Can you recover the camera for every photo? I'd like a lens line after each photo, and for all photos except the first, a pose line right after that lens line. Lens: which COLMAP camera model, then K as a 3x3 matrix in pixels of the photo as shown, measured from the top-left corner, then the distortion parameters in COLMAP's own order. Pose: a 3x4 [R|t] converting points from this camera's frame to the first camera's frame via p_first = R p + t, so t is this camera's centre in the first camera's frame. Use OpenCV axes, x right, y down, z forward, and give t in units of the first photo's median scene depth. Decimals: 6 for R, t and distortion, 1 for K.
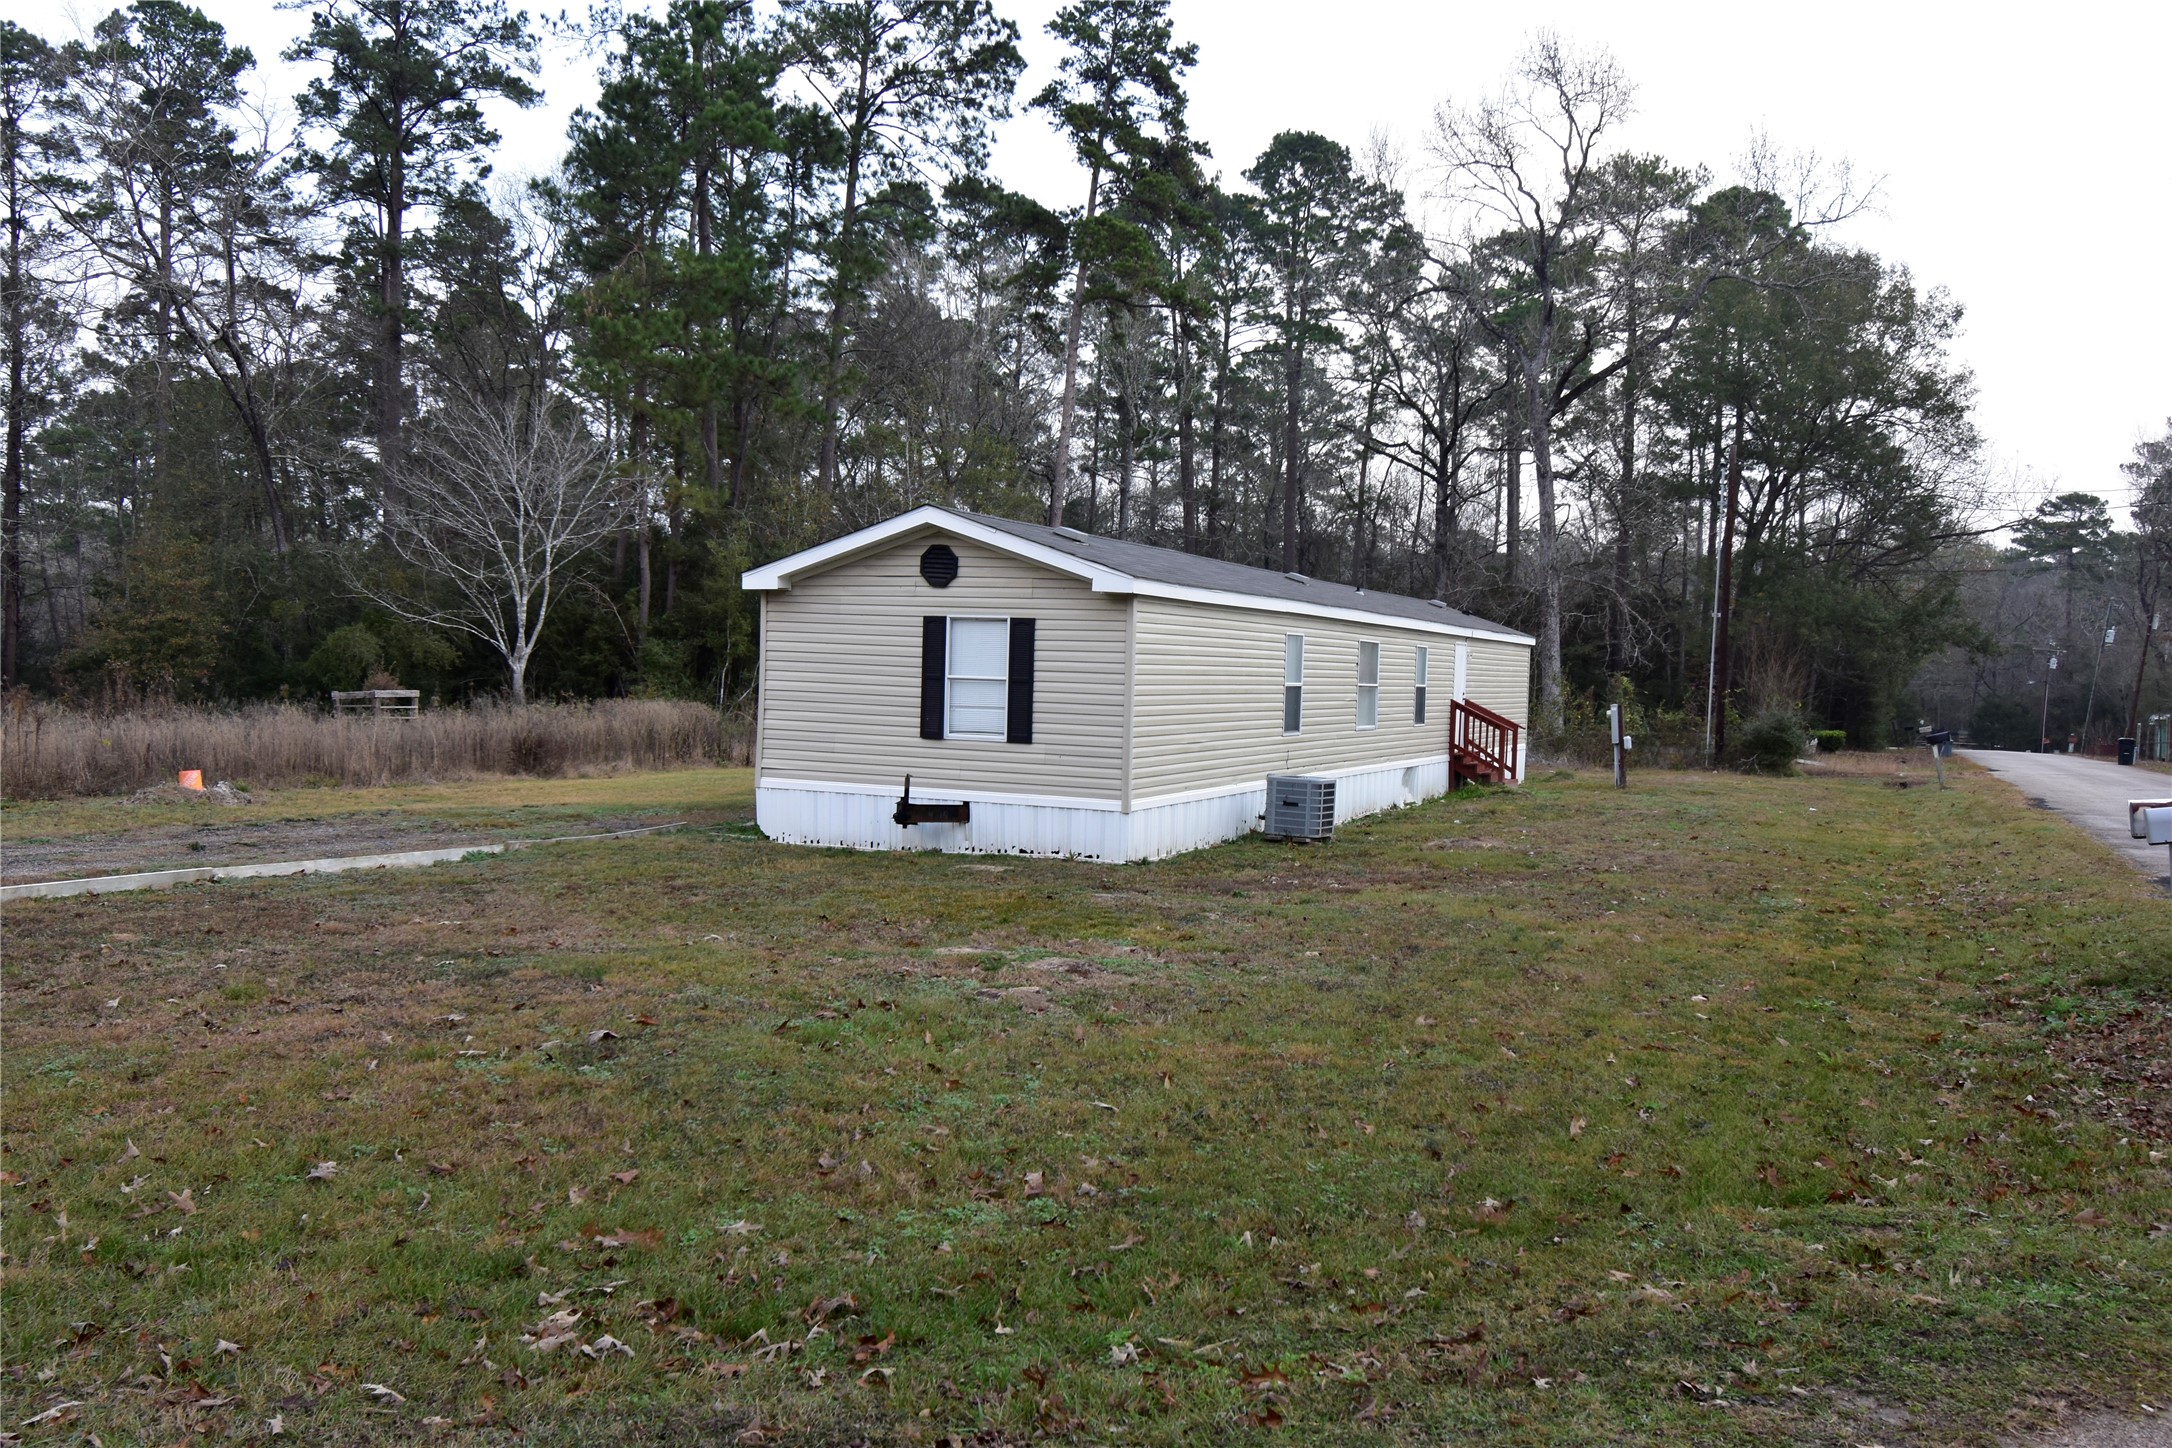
lens RADIAL K [[1813.6, 0, 1086.0], [0, 1813.6, 724.0], [0, 0, 1]] dist [-0.004459, -0.004212]
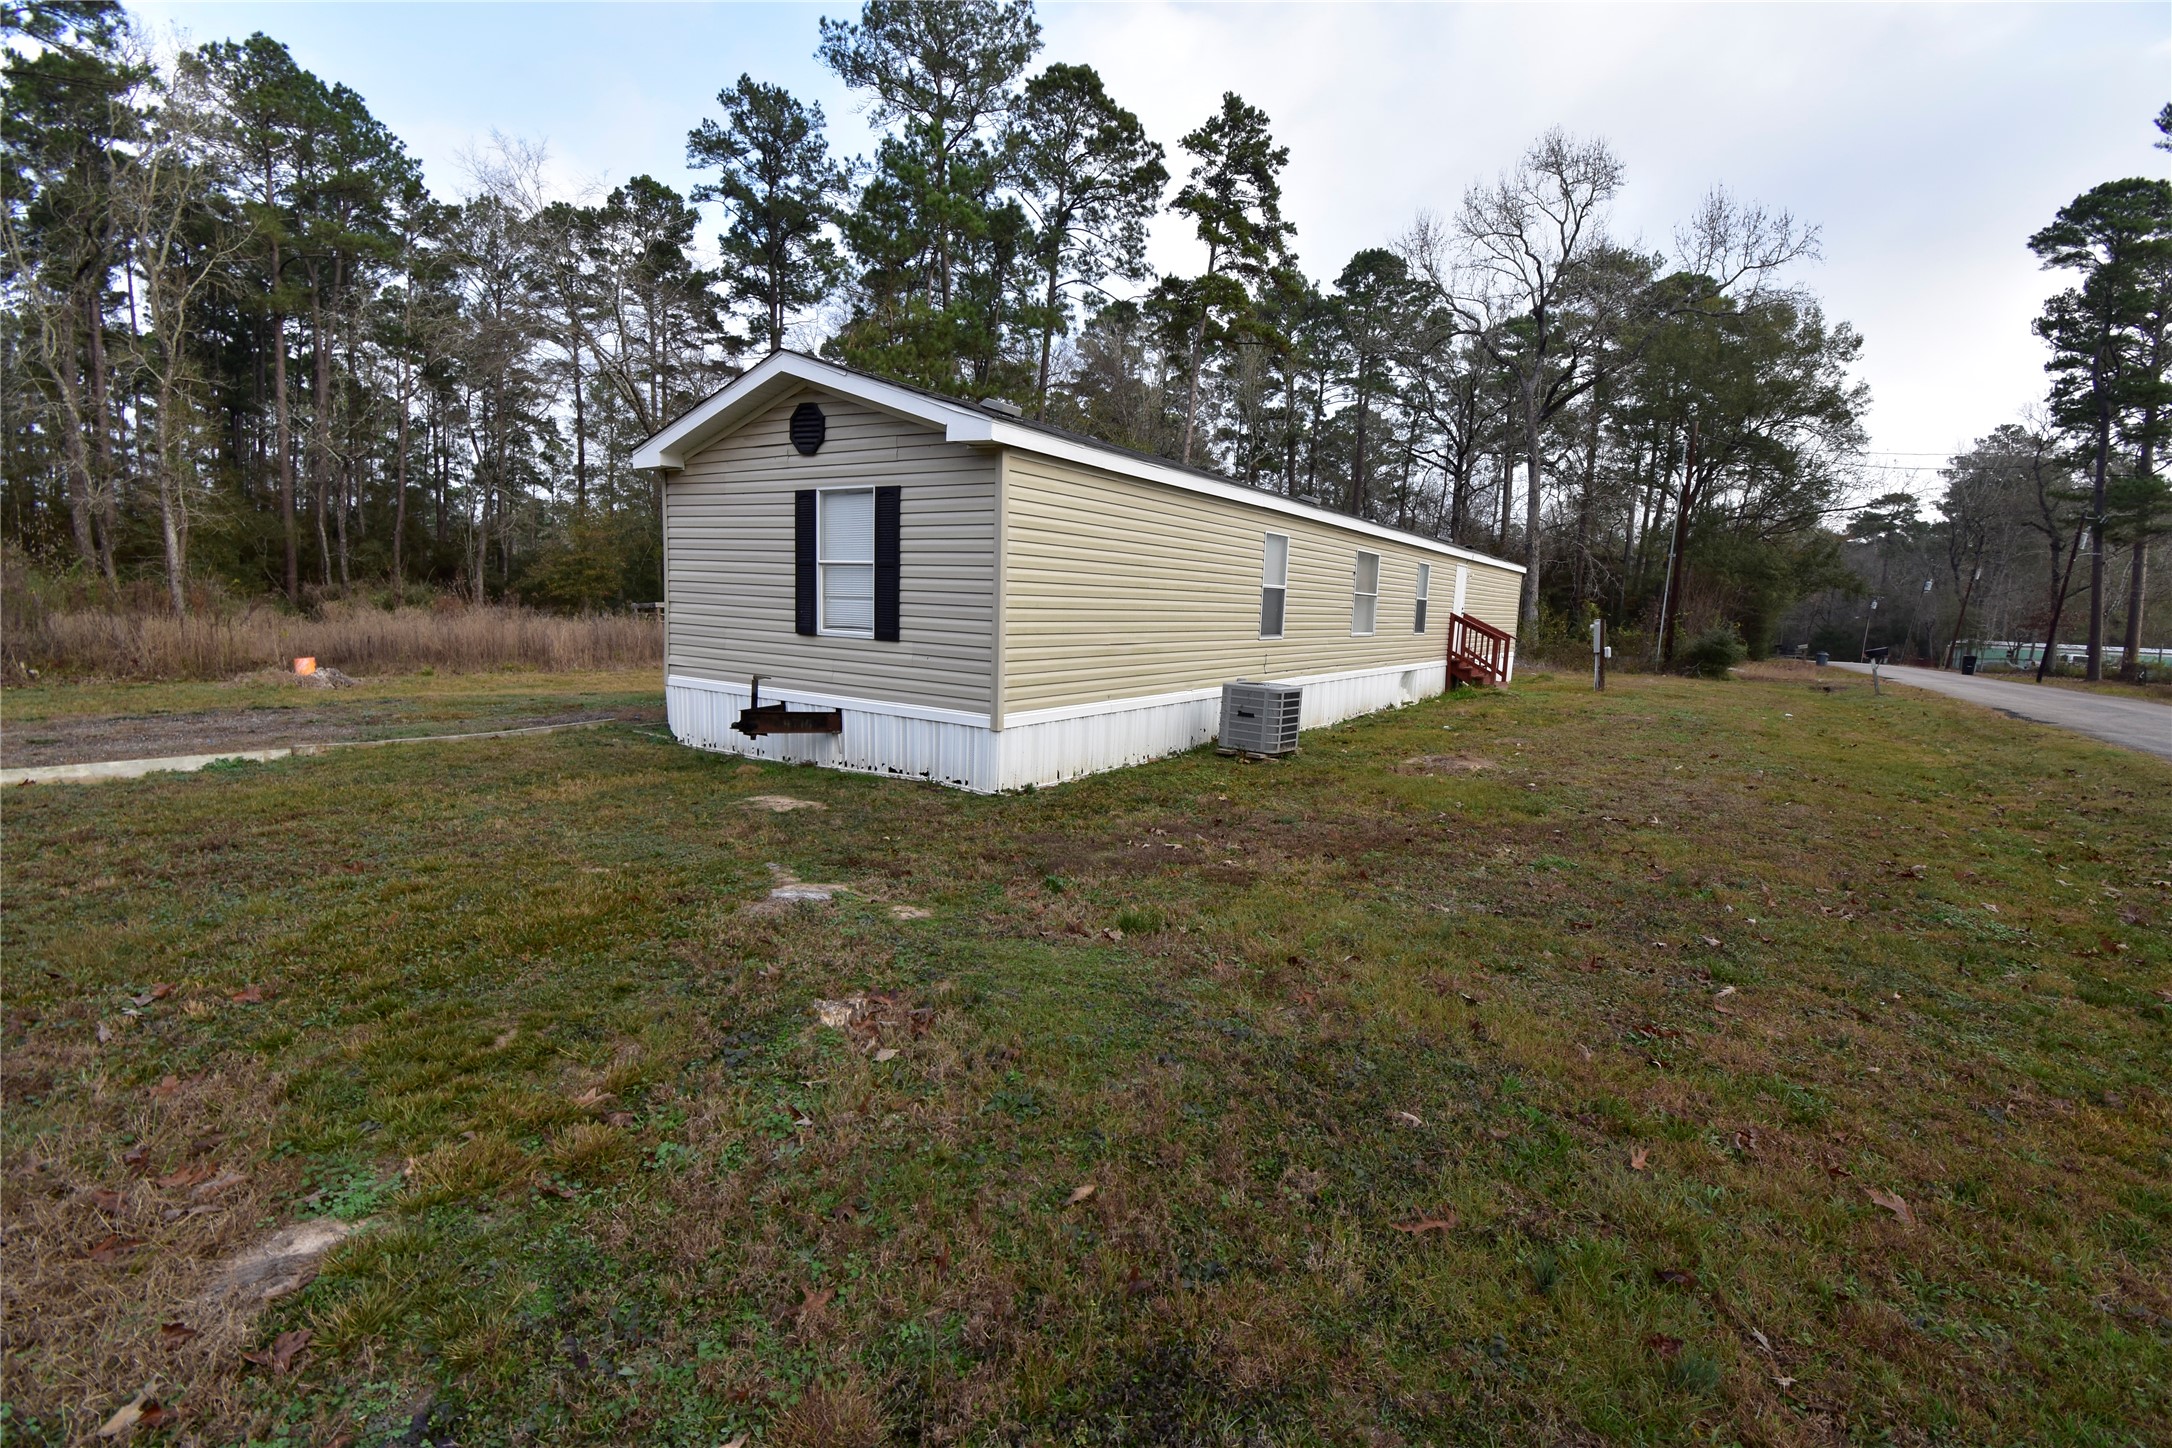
lens RADIAL K [[956.0, 0, 1095.6], [0, 956.0, 716.7], [0, 0, 1]] dist [0.028752, -0.030331]
pose [[0.986410, 0.025411, -0.162323, 0.054067], [-0.012036, 0.996489, 0.082854, 0.003203], [0.163858, -0.079774, 0.983253, 0.243279]]
